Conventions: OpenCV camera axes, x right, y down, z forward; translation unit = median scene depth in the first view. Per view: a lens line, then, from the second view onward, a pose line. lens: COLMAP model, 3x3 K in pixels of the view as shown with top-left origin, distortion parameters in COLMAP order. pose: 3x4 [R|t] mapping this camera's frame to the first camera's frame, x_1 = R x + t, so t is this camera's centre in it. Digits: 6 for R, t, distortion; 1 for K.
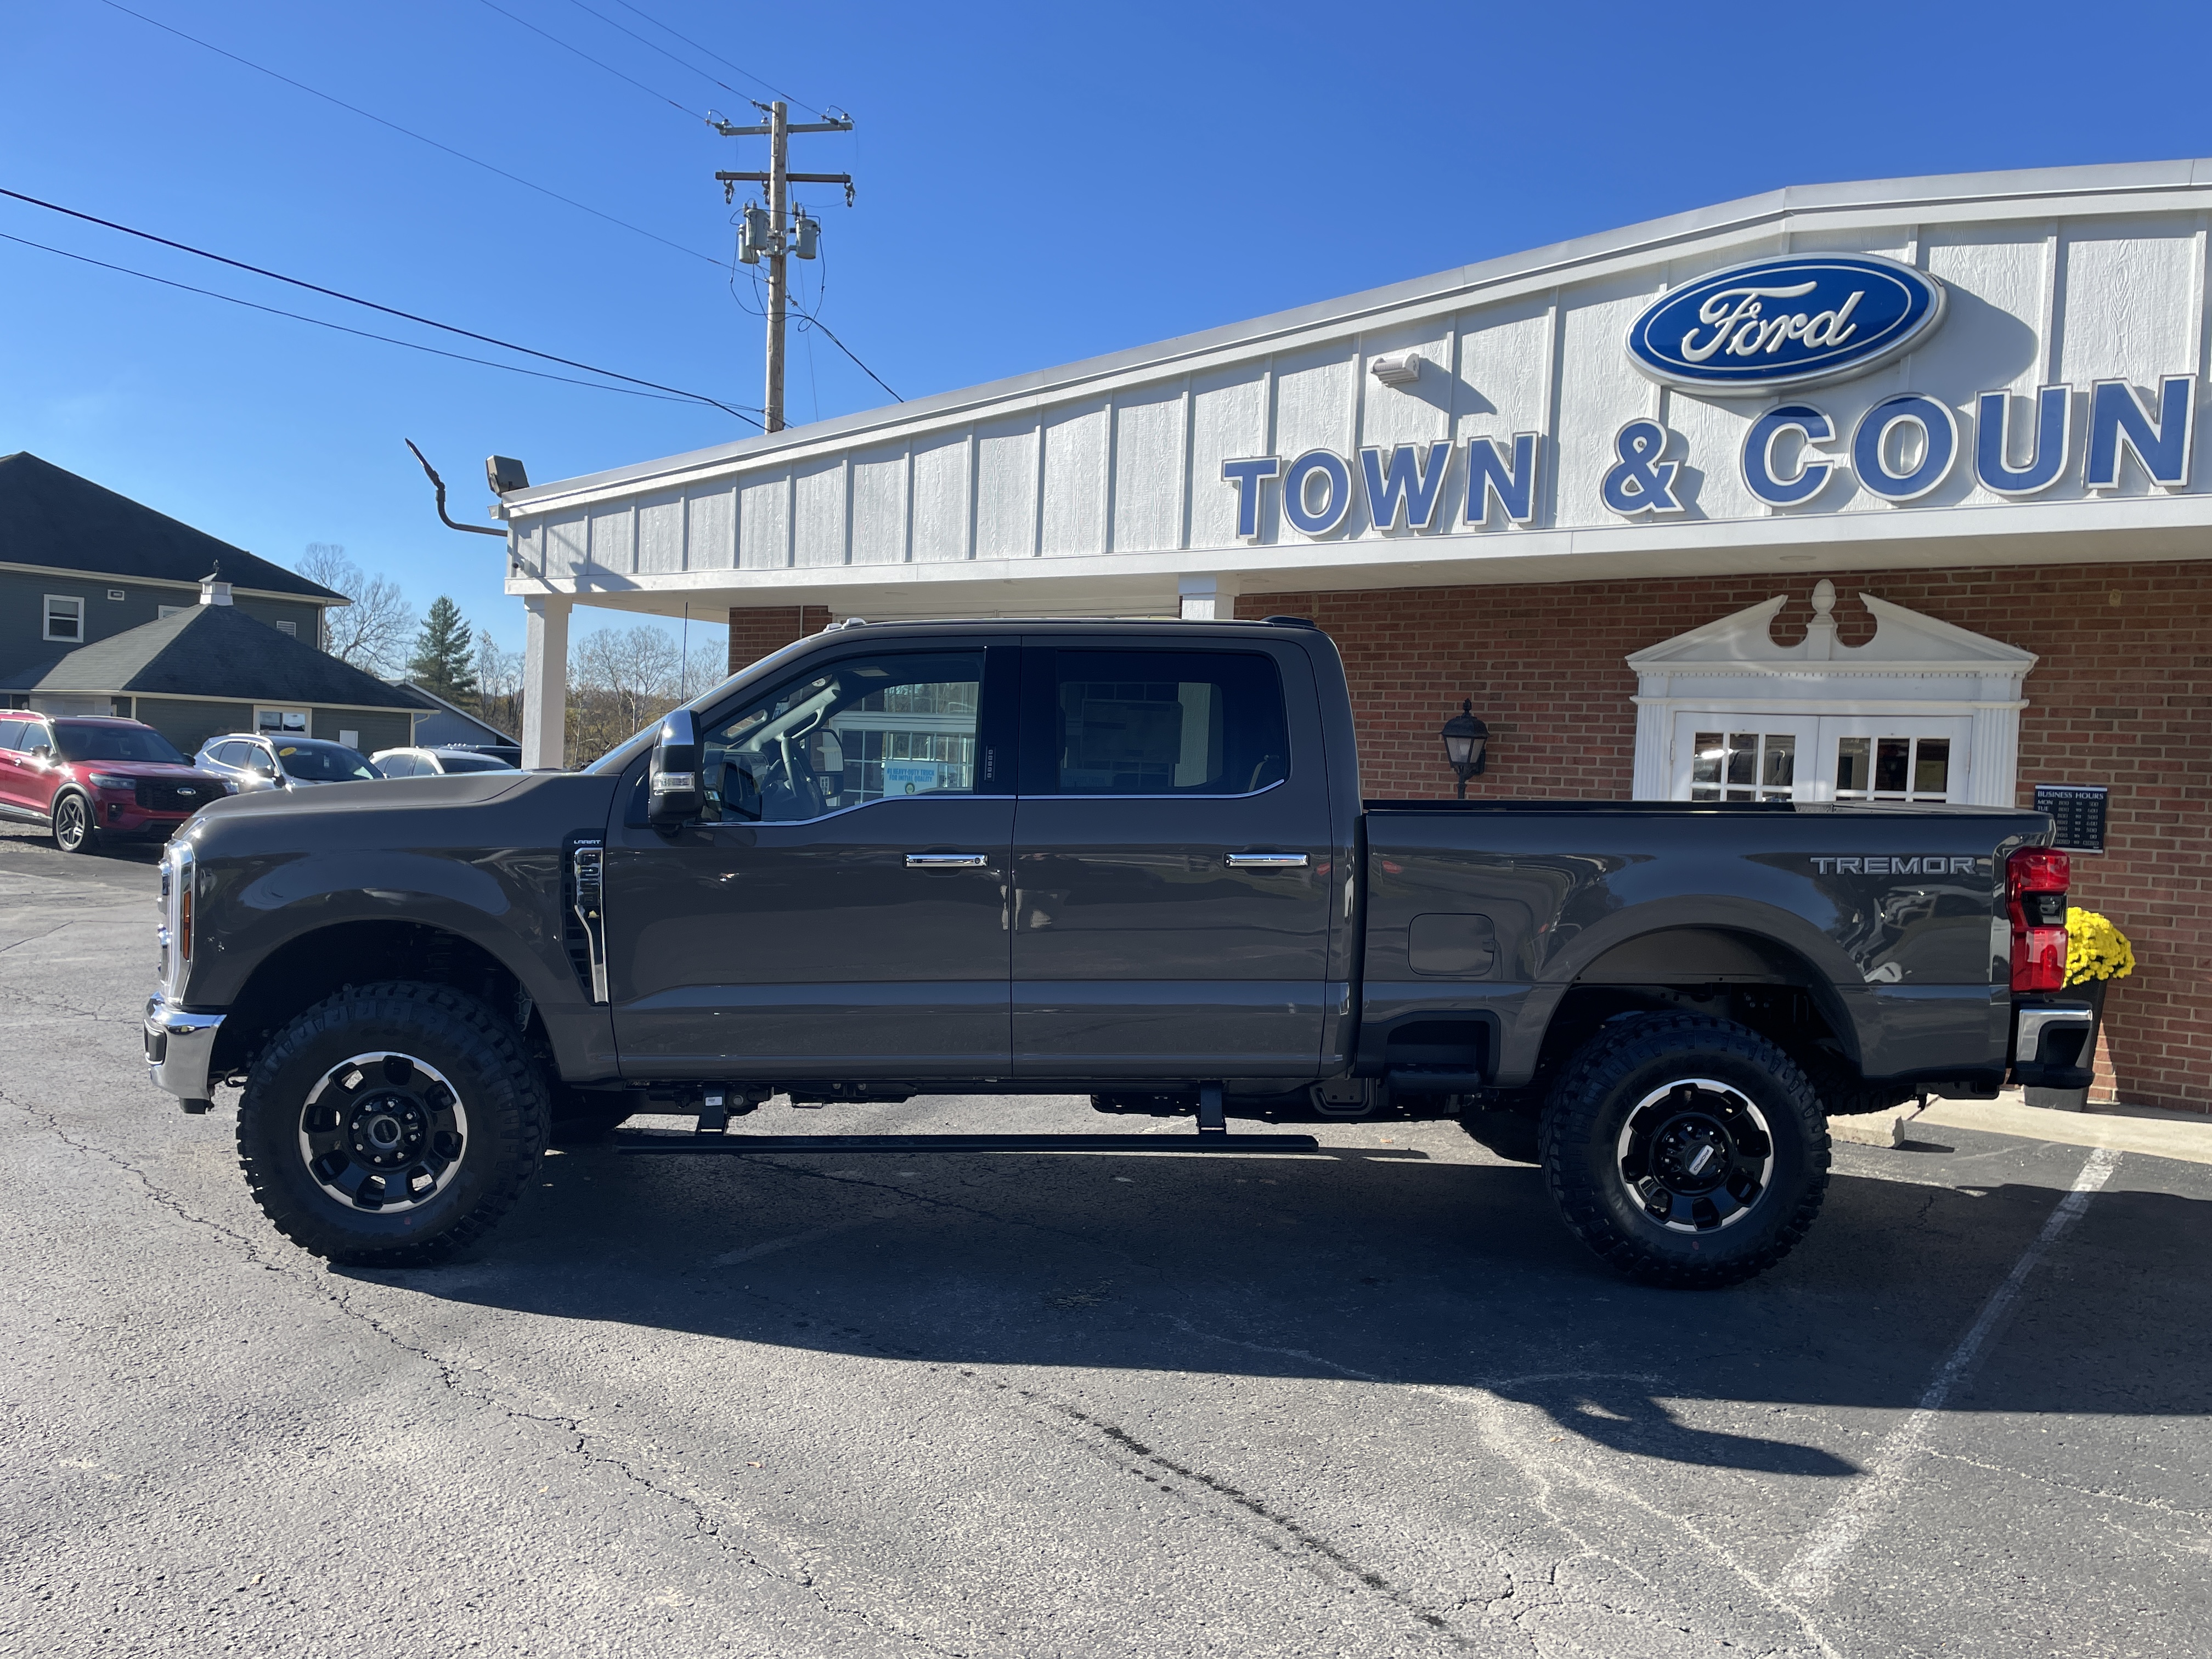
lens RADIAL K [[1668.0, 0, 1120.1], [0, 1668.0, 841.8], [0, 0, 1]] dist [0.099715, -0.125288]
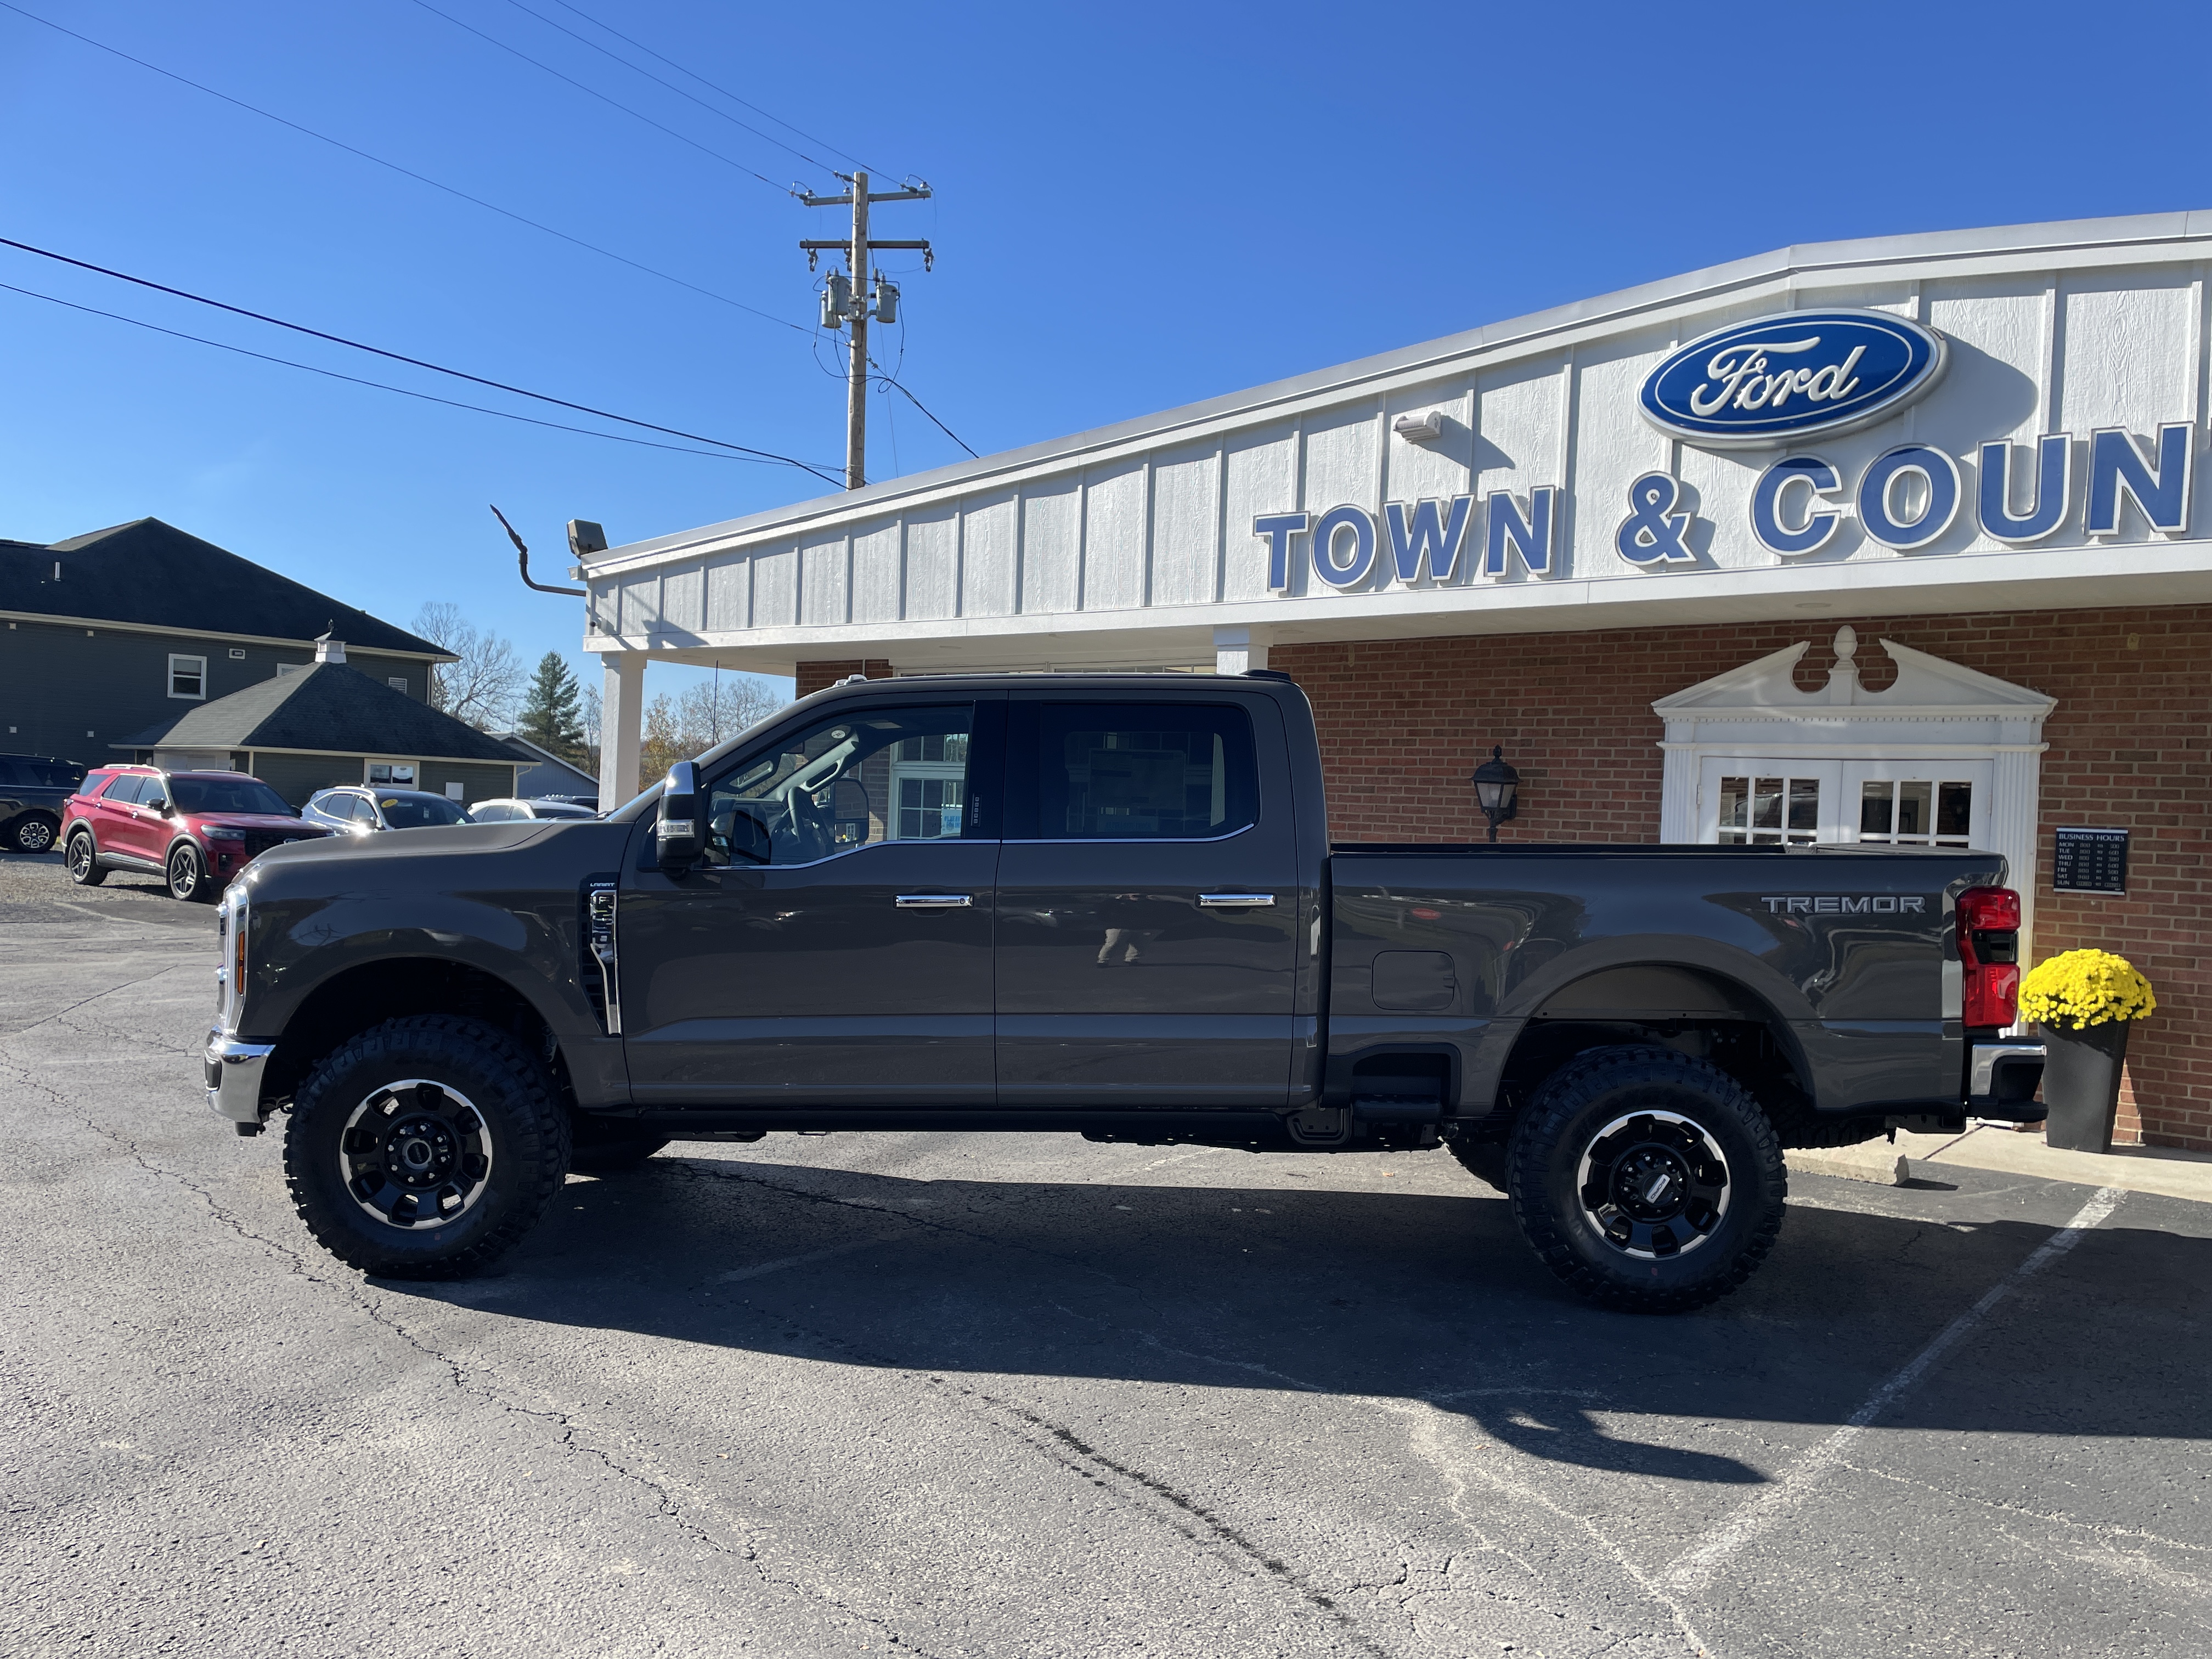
lens RADIAL K [[1668.0, 0, 1128.1], [0, 1668.0, 849.5], [0, 0, 1]] dist [0.099715, -0.125288]
pose [[0.998656, -0.003591, -0.051698, 0.039564], [0.002366, 0.999715, -0.023742, 0.002040], [0.051769, 0.023588, 0.998380, -0.031296]]
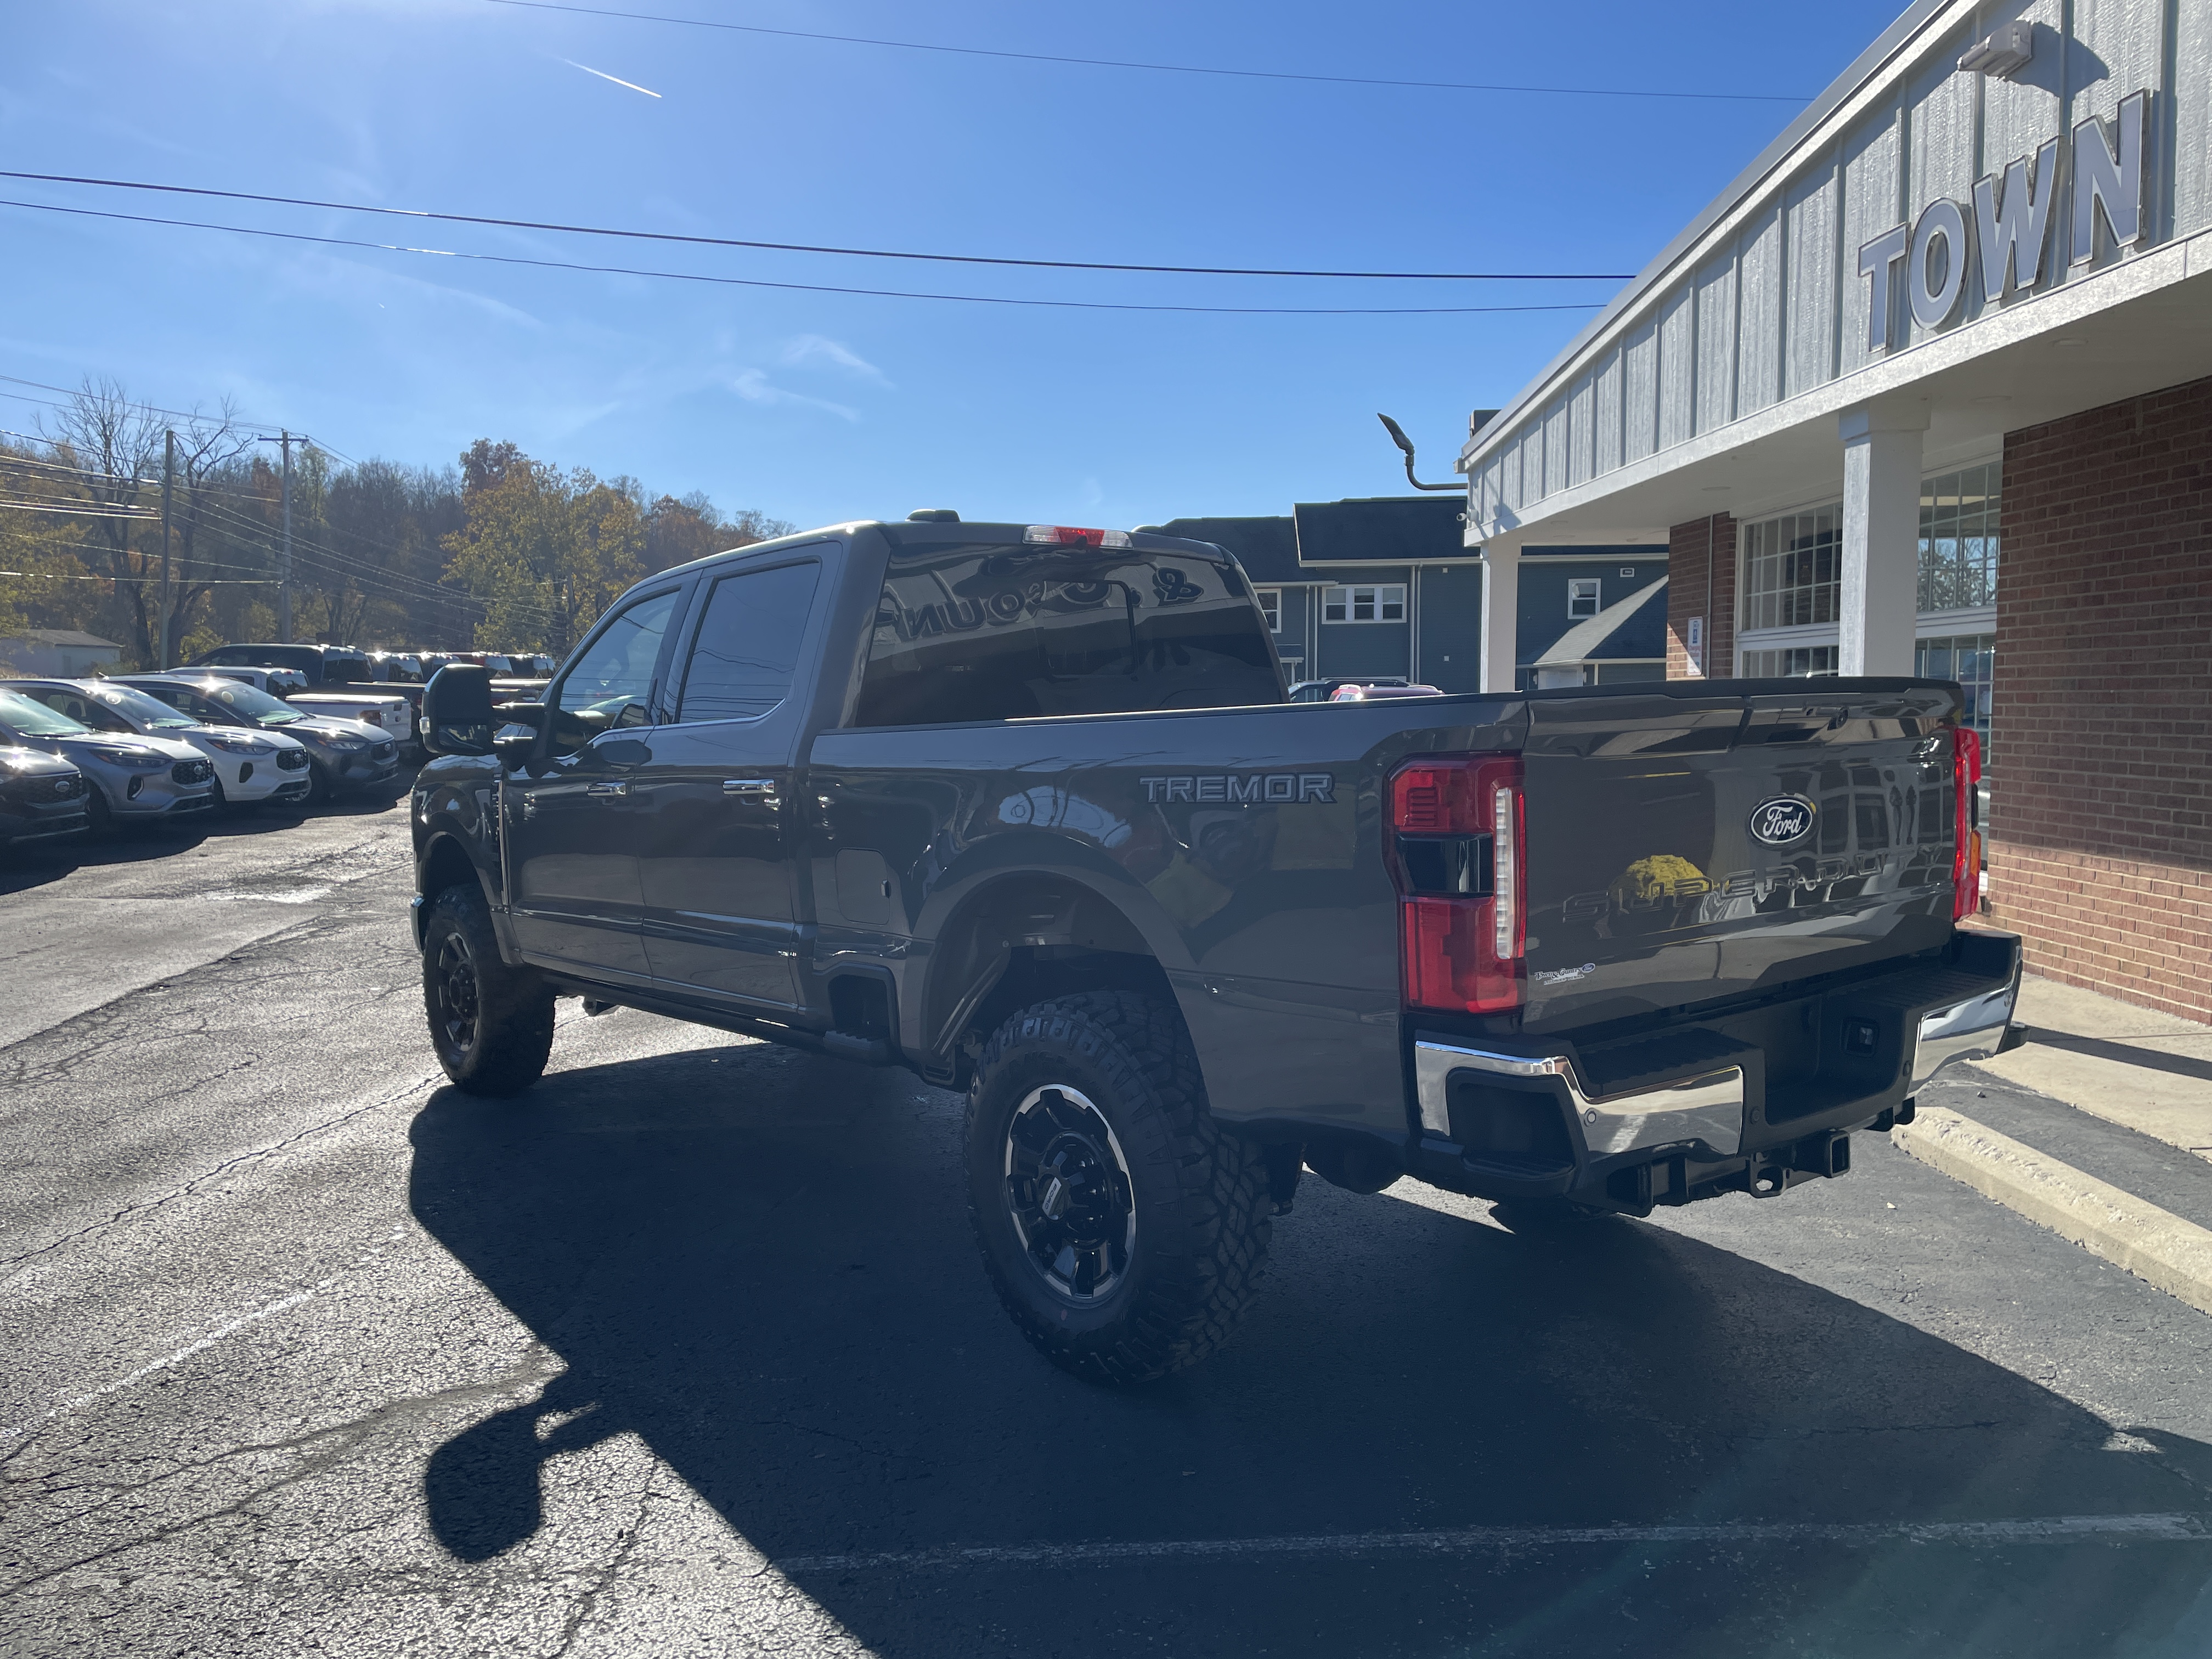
lens RADIAL K [[1668.0, 0, 1106.5], [0, 1668.0, 852.5], [0, 0, 1]] dist [0.099715, -0.125288]
pose [[0.598551, 0.022439, -0.800770, 0.504324], [0.004811, 0.999489, 0.031604, 0.009820], [0.801070, -0.022769, 0.598137, 0.319863]]
